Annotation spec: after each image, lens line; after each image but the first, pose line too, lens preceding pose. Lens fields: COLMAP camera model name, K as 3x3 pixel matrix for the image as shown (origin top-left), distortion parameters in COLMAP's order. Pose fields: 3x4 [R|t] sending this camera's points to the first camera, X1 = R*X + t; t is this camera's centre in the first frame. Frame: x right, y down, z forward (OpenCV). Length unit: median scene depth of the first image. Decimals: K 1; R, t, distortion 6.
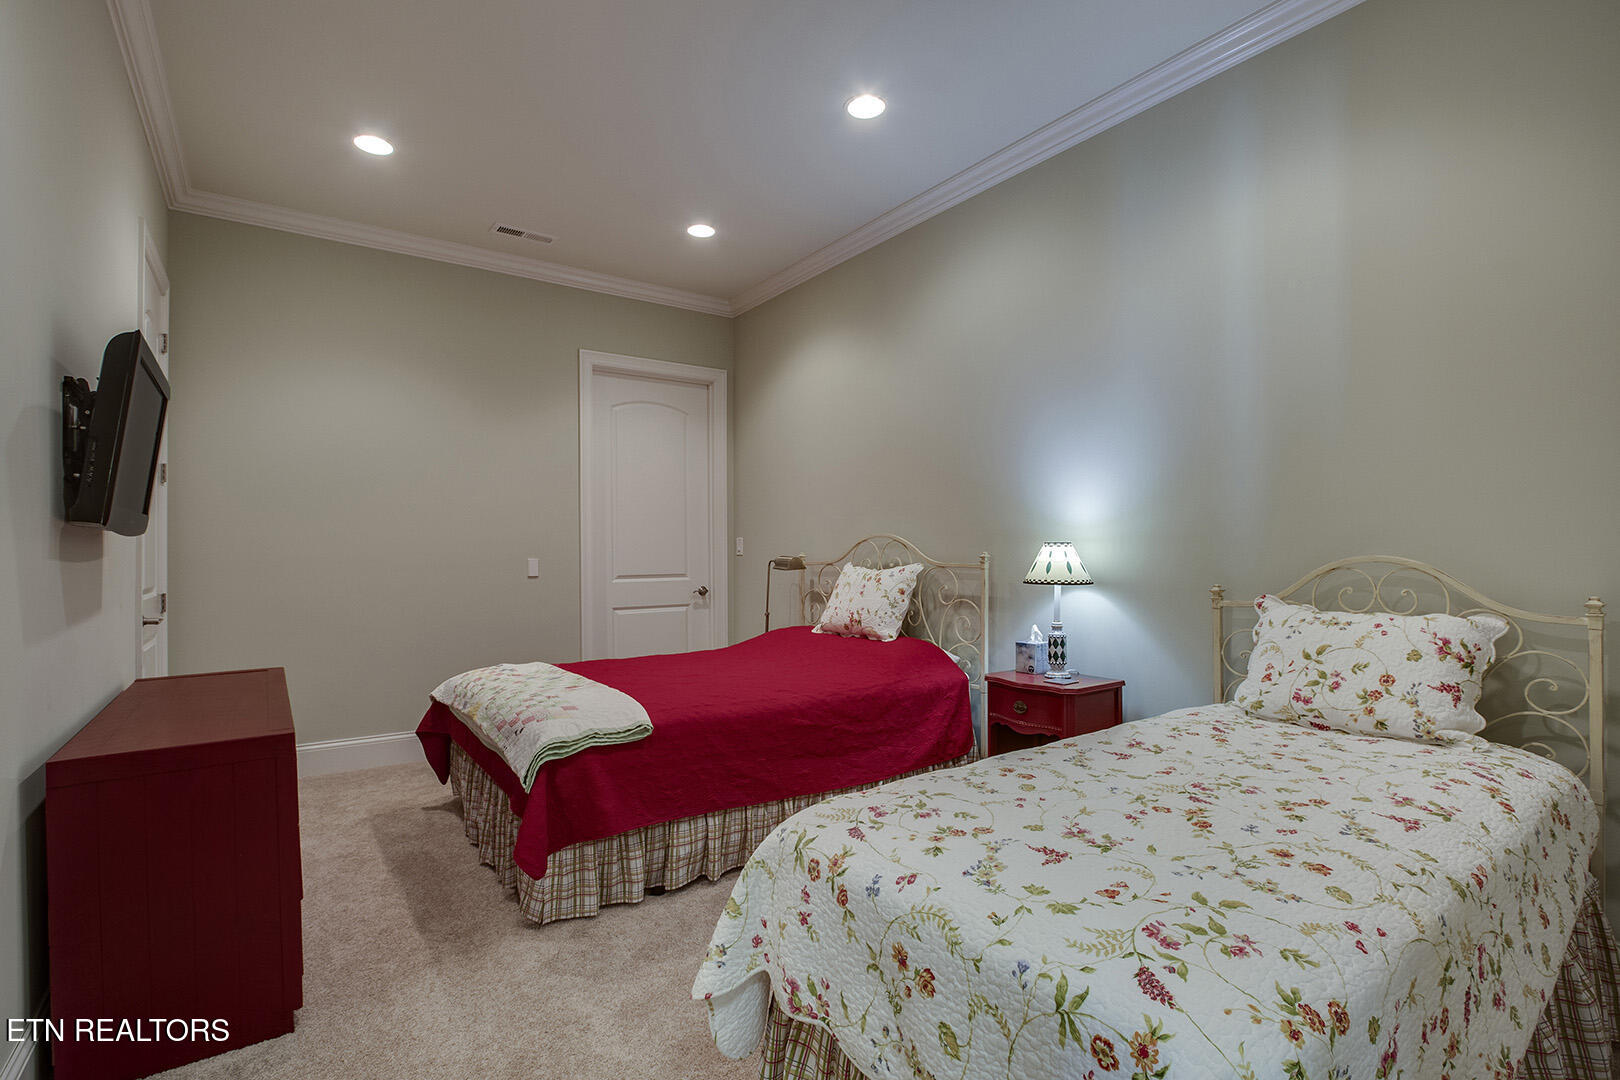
lens RADIAL K [[765.6, 0, 814.1], [0, 765.6, 548.1], [0, 0, 1]] dist [-0.002122, -0.000406]
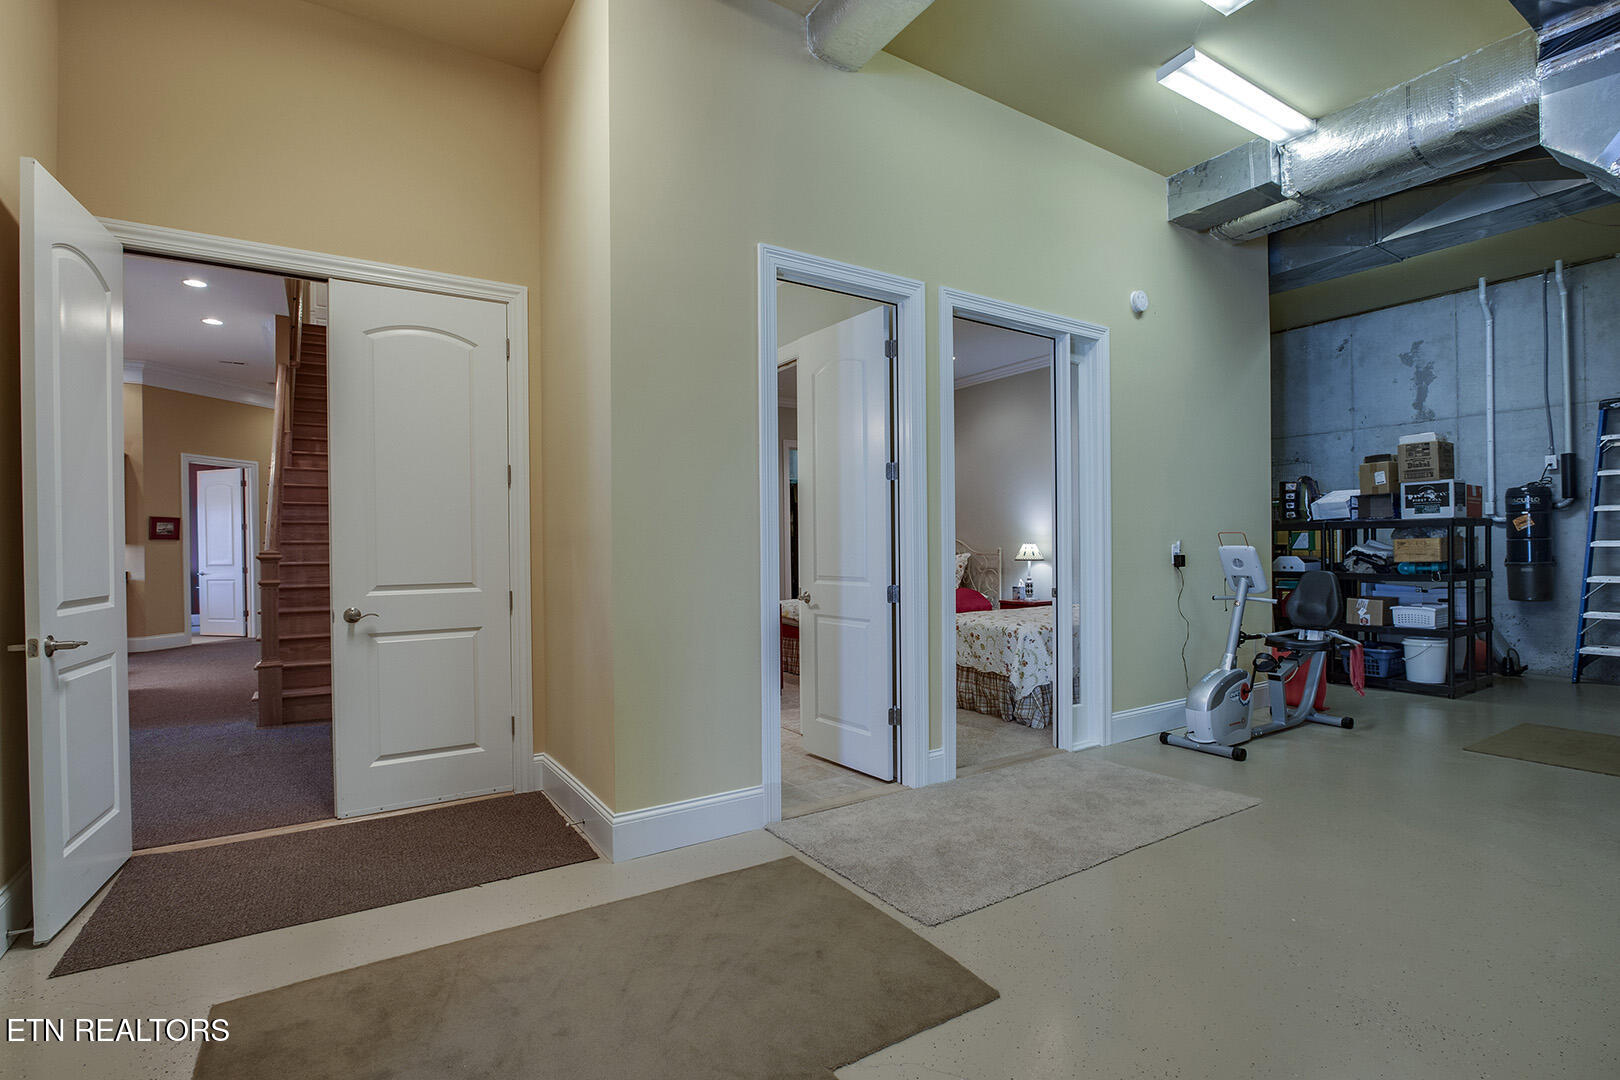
lens RADIAL K [[765.6, 0, 814.1], [0, 765.6, 548.1], [0, 0, 1]] dist [-0.002122, -0.000406]
pose [[0.998918, -0.010287, -0.045350, -0.235224], [0.010394, 0.999944, 0.002124, -0.003197], [0.045325, -0.002593, 0.998969, -1.380207]]
